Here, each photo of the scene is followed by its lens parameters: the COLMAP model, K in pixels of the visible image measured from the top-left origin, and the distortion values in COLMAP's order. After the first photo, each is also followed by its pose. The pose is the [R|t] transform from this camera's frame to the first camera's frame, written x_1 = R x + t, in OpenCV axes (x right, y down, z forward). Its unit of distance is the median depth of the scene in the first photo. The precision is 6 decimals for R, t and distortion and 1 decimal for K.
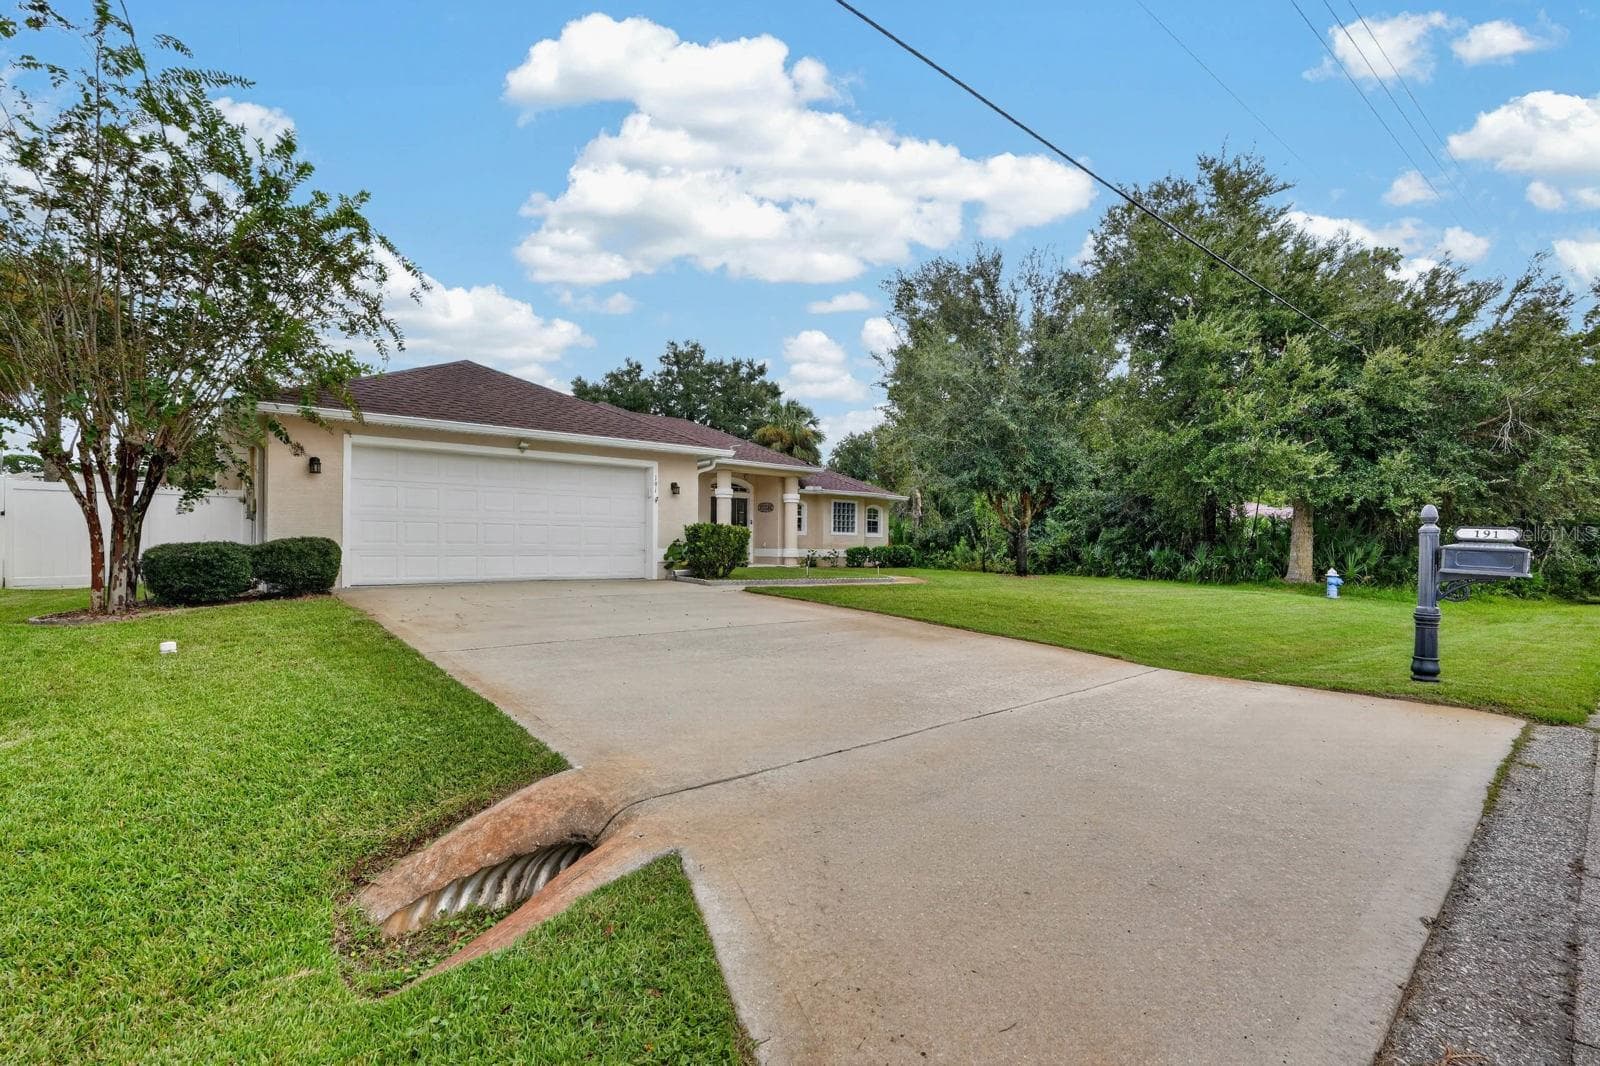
lens RADIAL K [[721.7, 0, 802.9], [0, 721.7, 546.9], [0, 0, 1]] dist [0.000320, 0.000106]
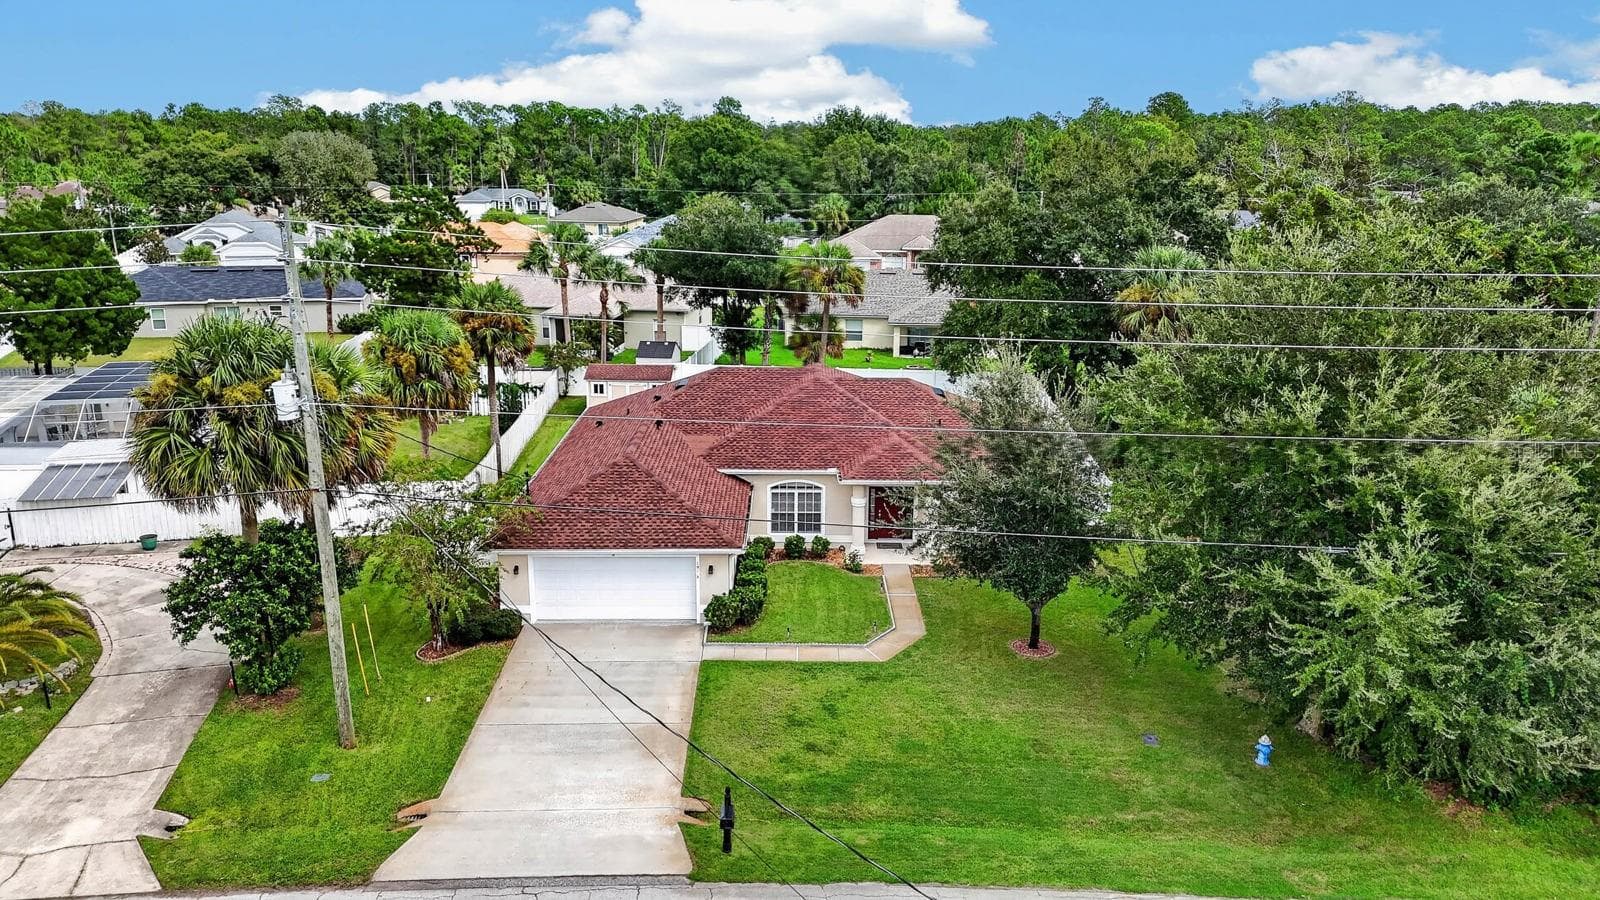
lens RADIAL K [[1173.3, 0, 806.3], [0, 1173.3, 462.9], [0, 0, 1]] dist [0.108235, -0.125345]
pose [[0.781853, 0.164453, -0.601383, 2.091605], [-0.002826, 0.965510, 0.260352, -1.371296], [0.623457, -0.201857, 0.755351, -1.050398]]
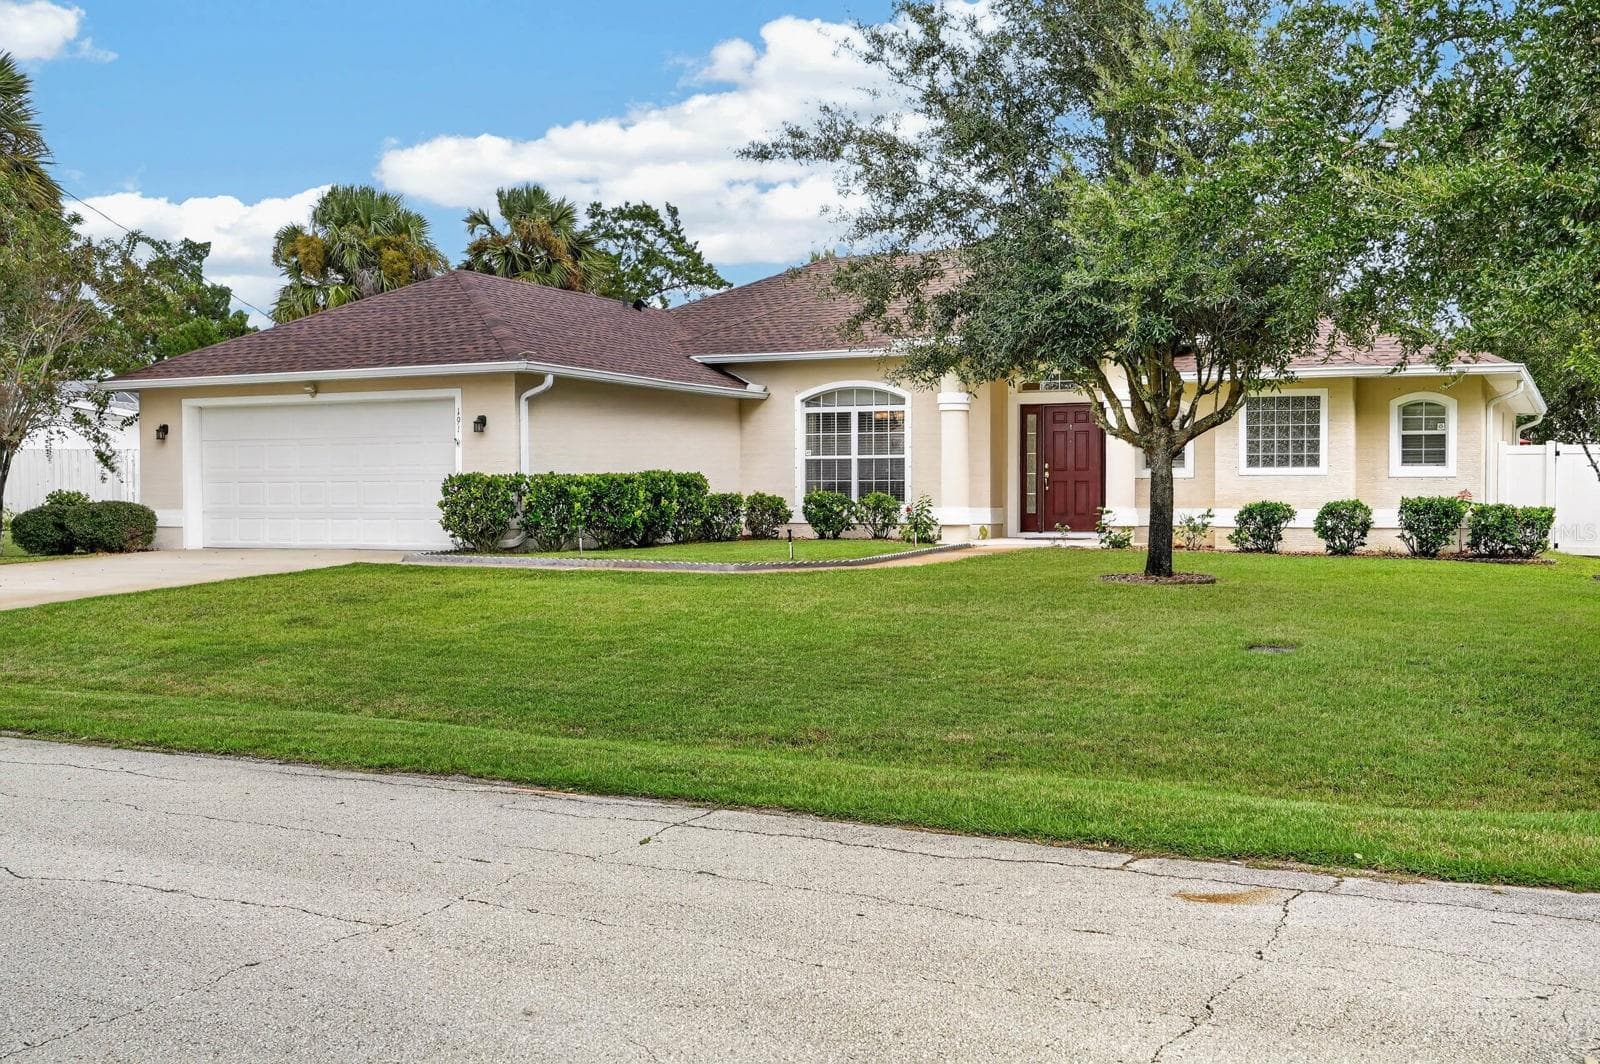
lens RADIAL K [[1697.6, 0, 800.0], [0, 1697.6, 532.0], [0, 0, 1]] dist [0.019701, 0.011911]
pose [[0.429649, 0.011921, -0.902917, 2.066104], [0.005316, 0.999862, 0.015730, -0.000148], [0.902980, -0.011558, 0.429527, 0.811663]]
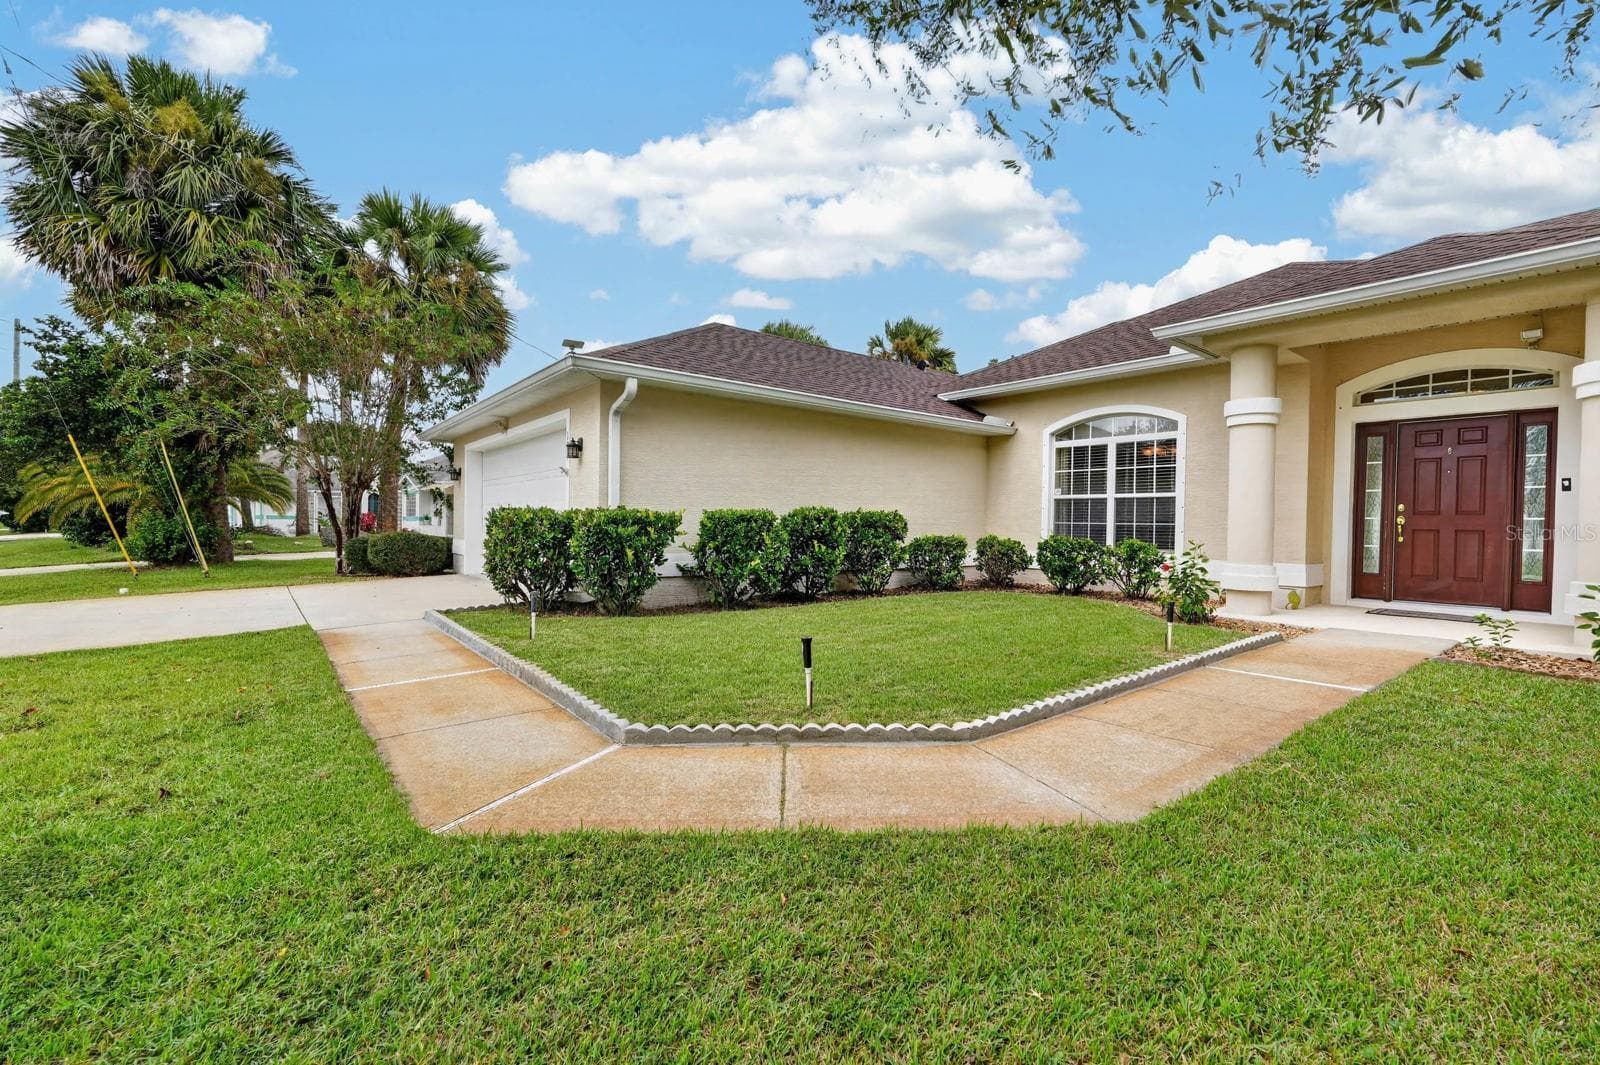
lens RADIAL K [[704.2, 0, 802.0], [0, 704.2, 533.6], [0, 0, 1]] dist [-0.002706, 0.000386]
pose [[-0.016990, 0.008751, -0.999817, 0.544260], [-0.014659, 0.999852, 0.009000, -0.029491], [0.999748, 0.014810, -0.016859, 1.697723]]
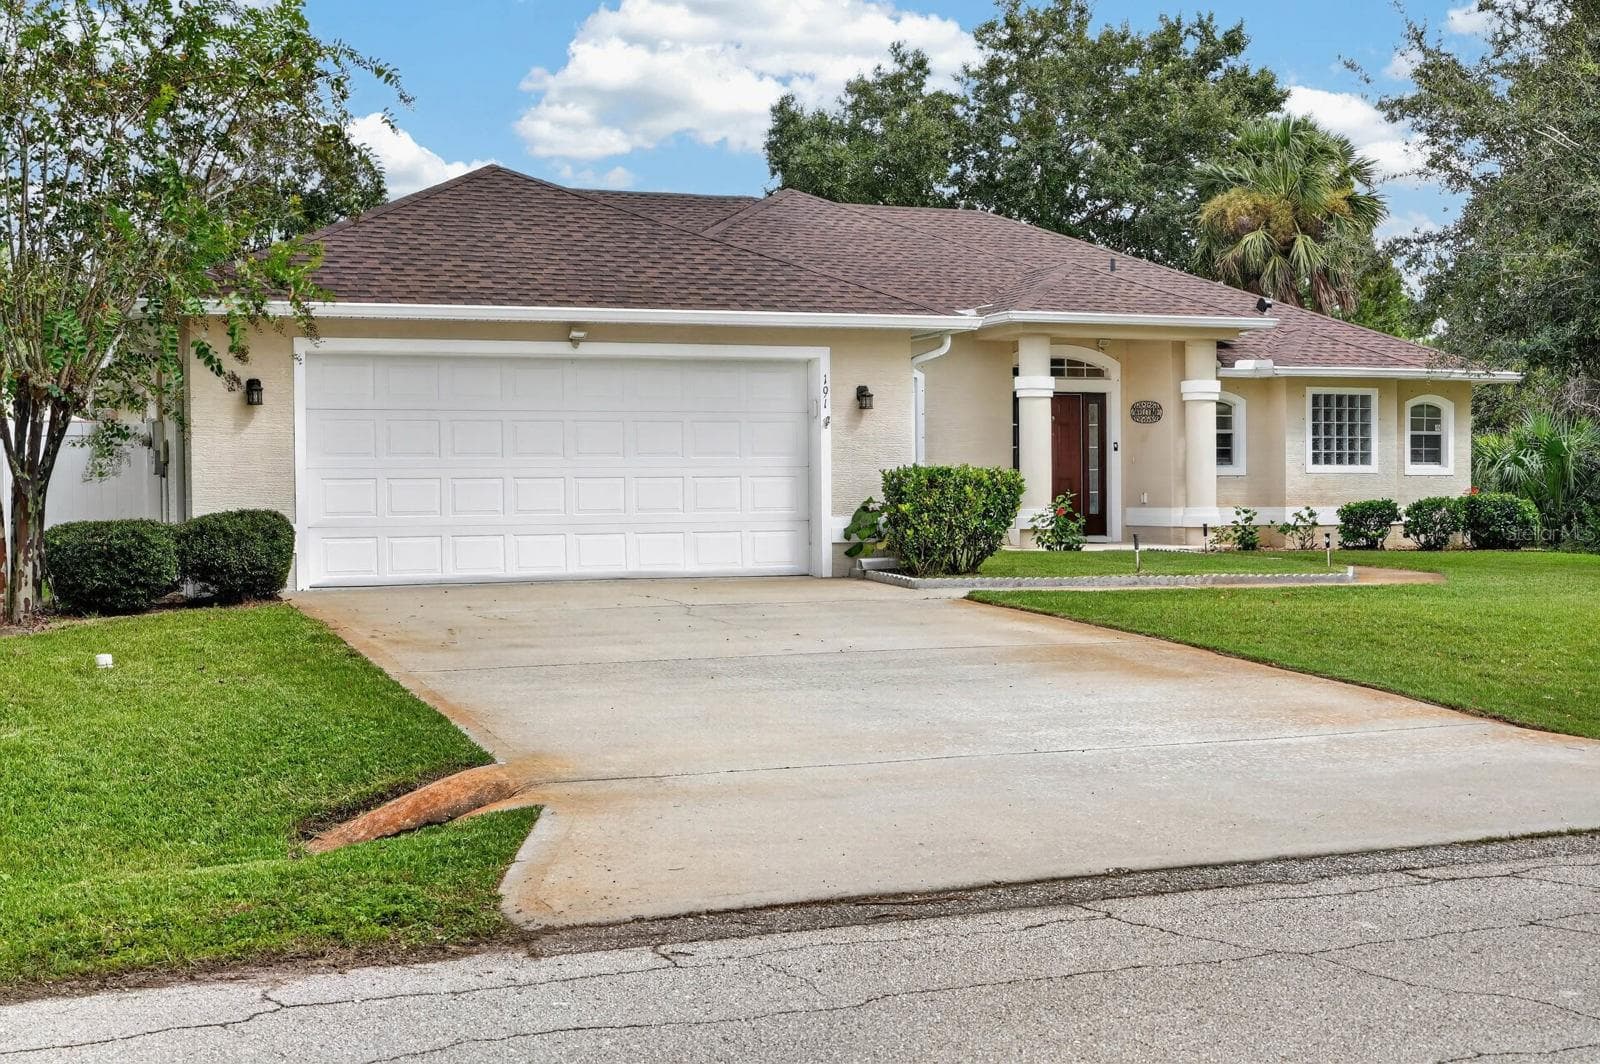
lens RADIAL K [[2002.4, 0, 800.0], [0, 2002.4, 532.0], [0, 0, 1]] dist [-0.000118, 0.005876]
pose [[0.947385, -0.008340, -0.319987, 0.327445], [0.014780, 0.999734, 0.017701, -0.017533], [0.319754, -0.021499, 0.947257, -0.498493]]
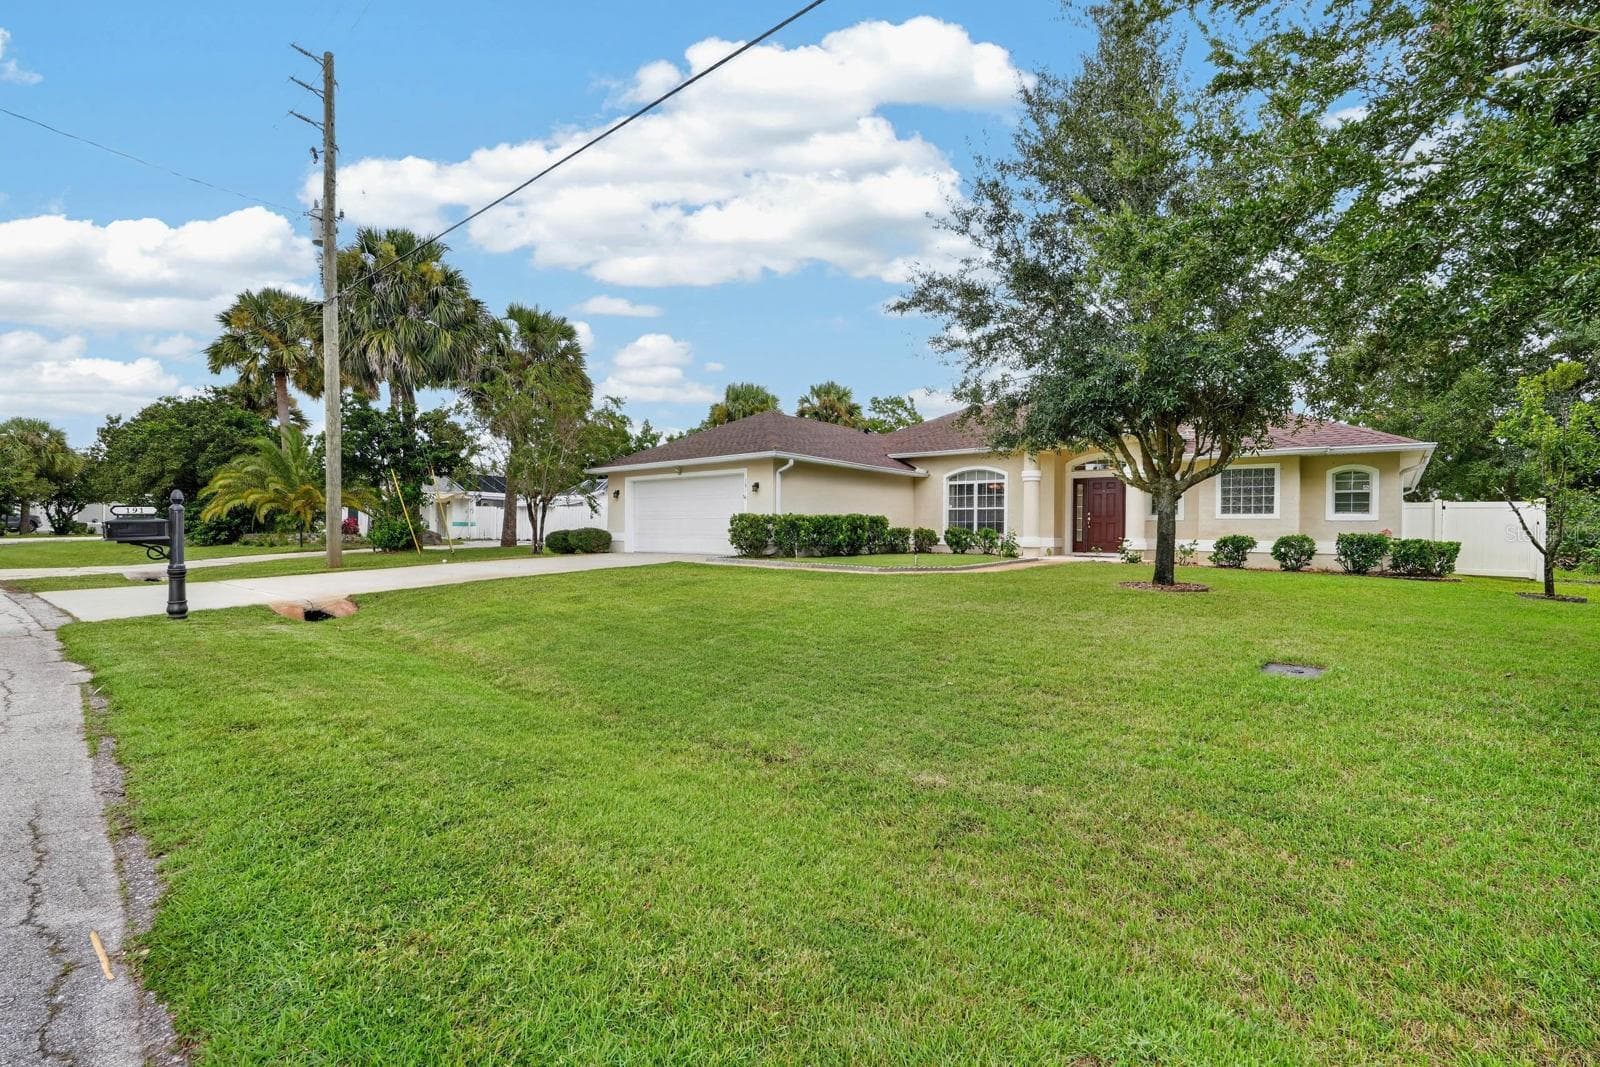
lens RADIAL K [[704.2, 0, 802.0], [0, 704.2, 534.6], [0, 0, 1]] dist [-0.002706, 0.000386]
pose [[0.186548, -0.002120, -0.982444, 1.527329], [-0.009501, 0.999947, -0.003962, 0.011661], [0.982400, 0.010074, 0.186518, 1.207494]]
